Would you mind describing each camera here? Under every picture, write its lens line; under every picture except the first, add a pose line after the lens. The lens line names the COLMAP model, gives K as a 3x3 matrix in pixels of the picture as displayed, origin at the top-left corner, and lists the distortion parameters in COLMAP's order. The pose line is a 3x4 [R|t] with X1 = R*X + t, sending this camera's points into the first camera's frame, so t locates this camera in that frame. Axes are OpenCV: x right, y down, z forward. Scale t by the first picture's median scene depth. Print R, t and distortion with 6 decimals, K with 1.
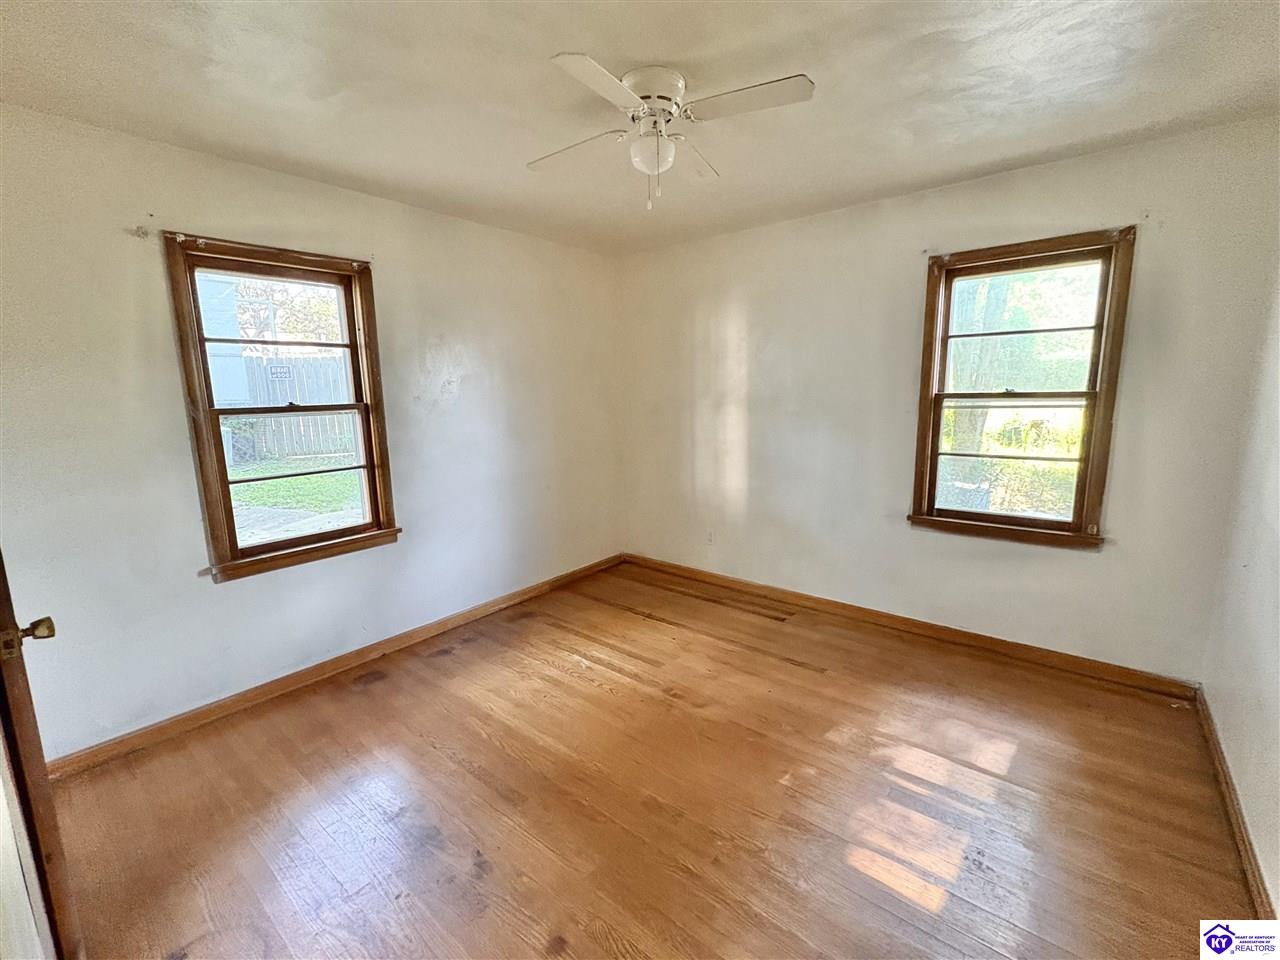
lens RADIAL K [[551.3, 0, 641.1], [0, 551.3, 485.9], [0, 0, 1]] dist [-0.001752, 0.000203]
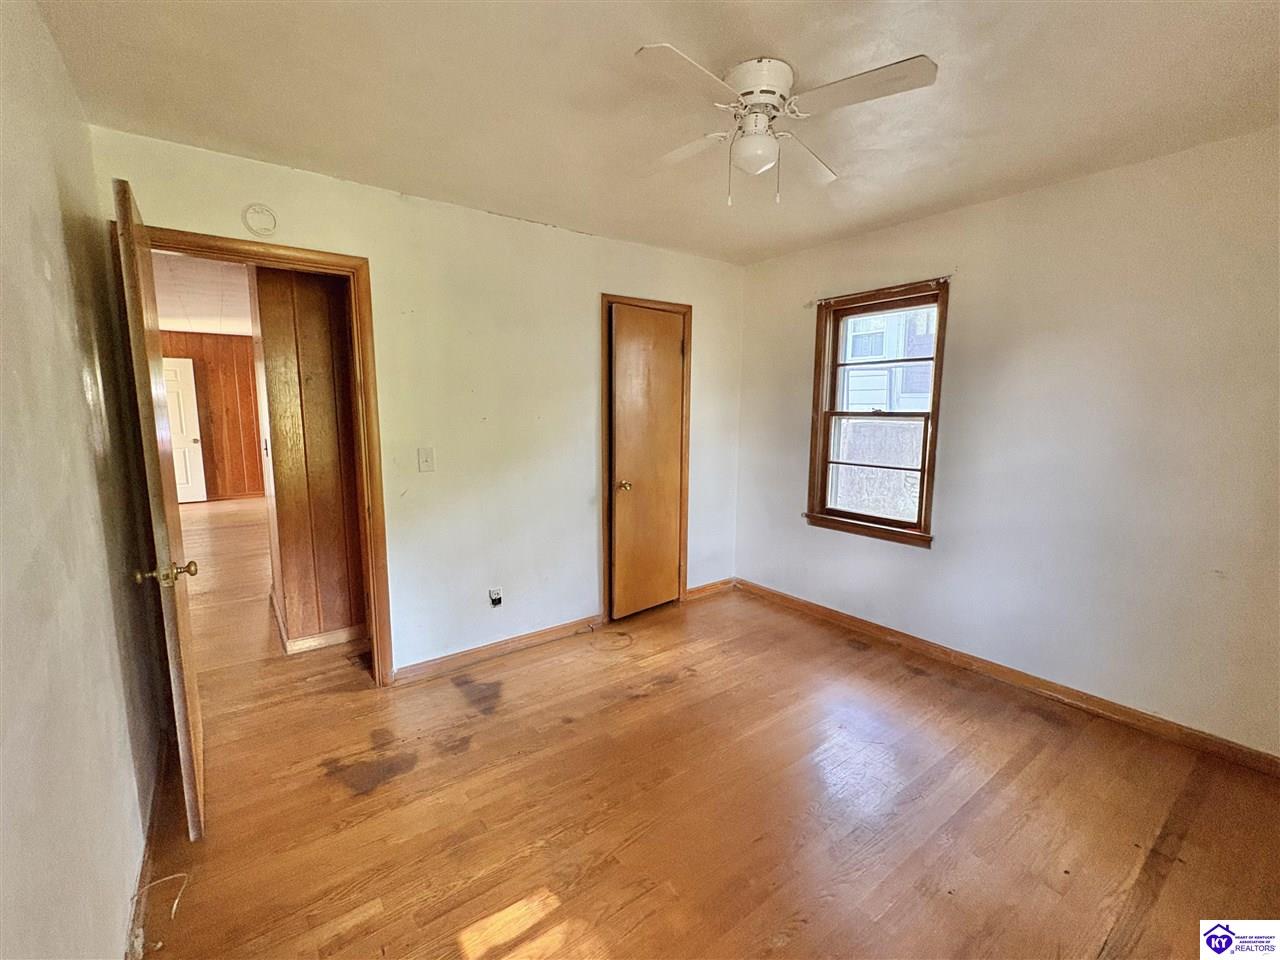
lens RADIAL K [[551.3, 0, 640.0], [0, 551.3, 483.9], [0, 0, 1]] dist [-0.001752, 0.000203]
pose [[-0.230839, 0.159624, -0.959809, 0.704395], [-0.164524, 0.965843, 0.200196, -0.144385], [0.958982, 0.204124, -0.196692, 0.735667]]
